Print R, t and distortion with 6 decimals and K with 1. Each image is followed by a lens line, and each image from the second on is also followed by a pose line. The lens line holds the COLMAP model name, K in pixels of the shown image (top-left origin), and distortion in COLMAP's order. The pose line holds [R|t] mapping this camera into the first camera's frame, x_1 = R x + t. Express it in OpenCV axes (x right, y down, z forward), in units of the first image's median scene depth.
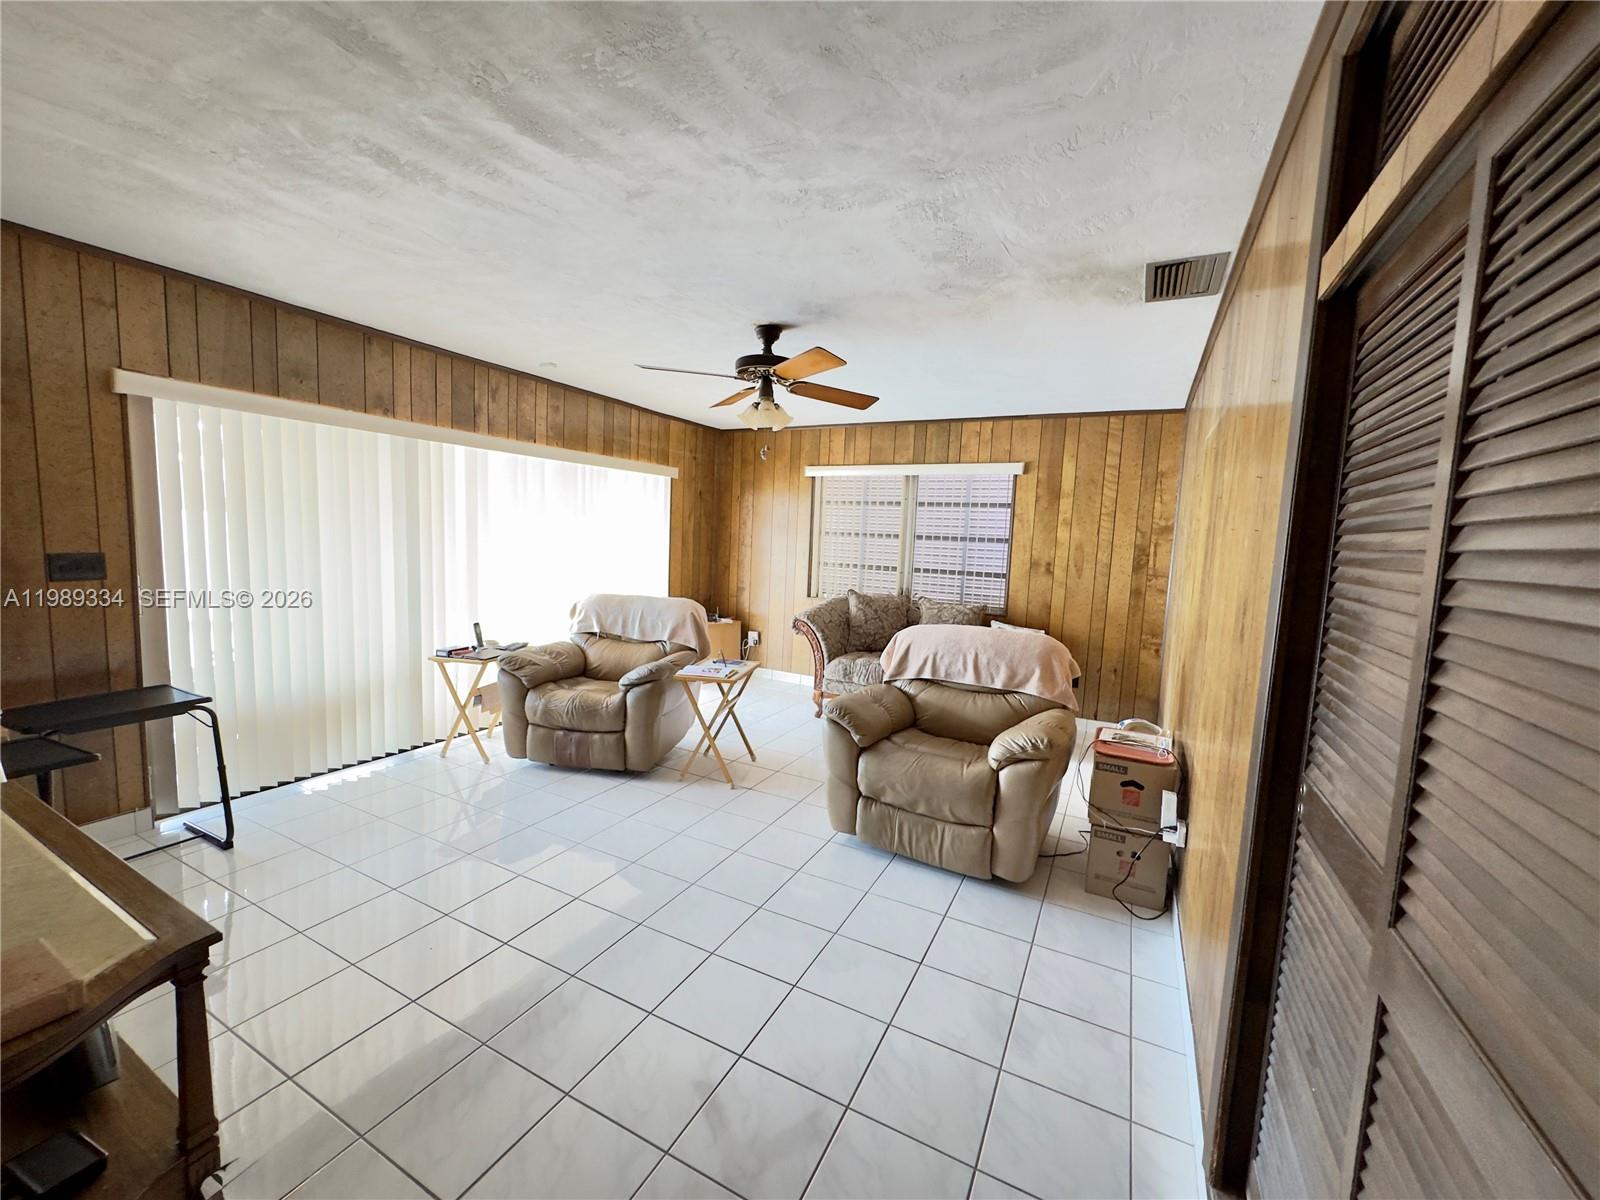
lens RADIAL K [[641.3, 0, 794.5], [0, 641.3, 600.5], [0, 0, 1]] dist [0.000430, 0.000278]
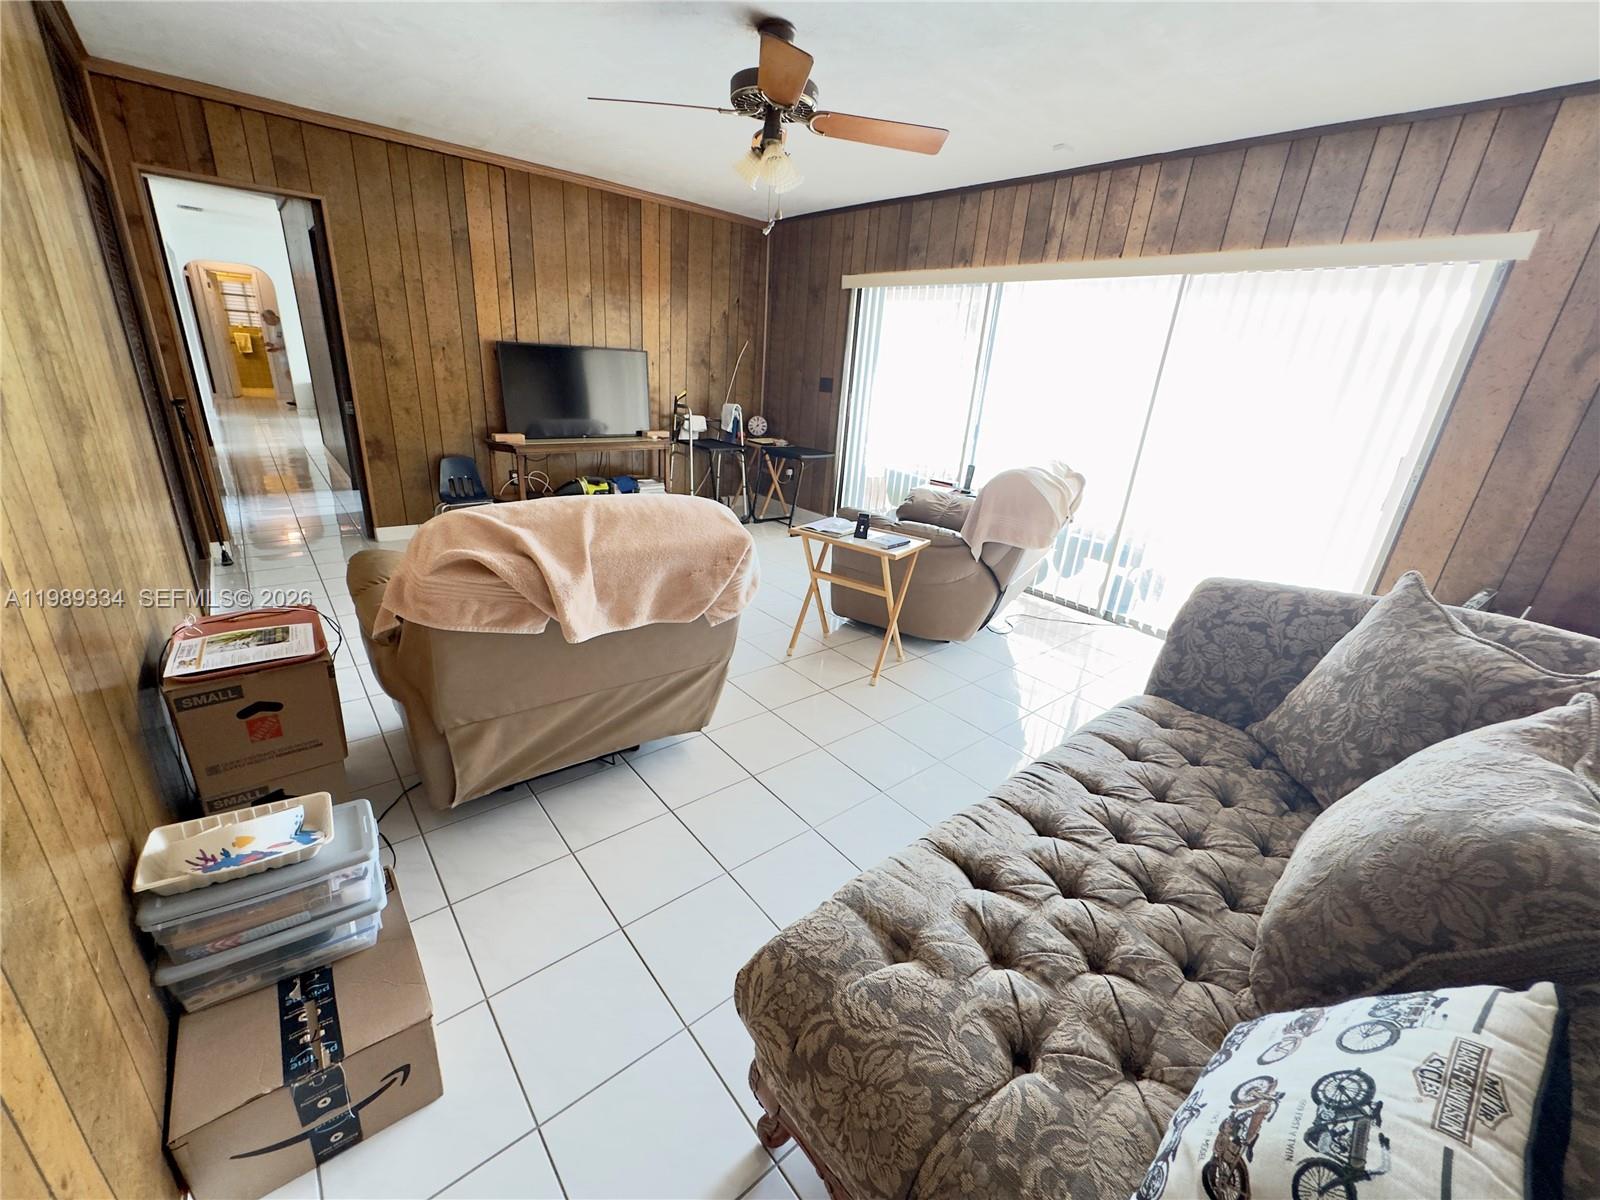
lens RADIAL K [[641.3, 0, 795.8], [0, 641.3, 601.1], [0, 0, 1]] dist [0.000430, 0.000278]
pose [[-0.379860, 0.251669, -0.890151, 0.580288], [-0.188832, 0.920921, 0.340950, -0.061228], [0.905566, 0.297602, -0.302298, 1.105014]]
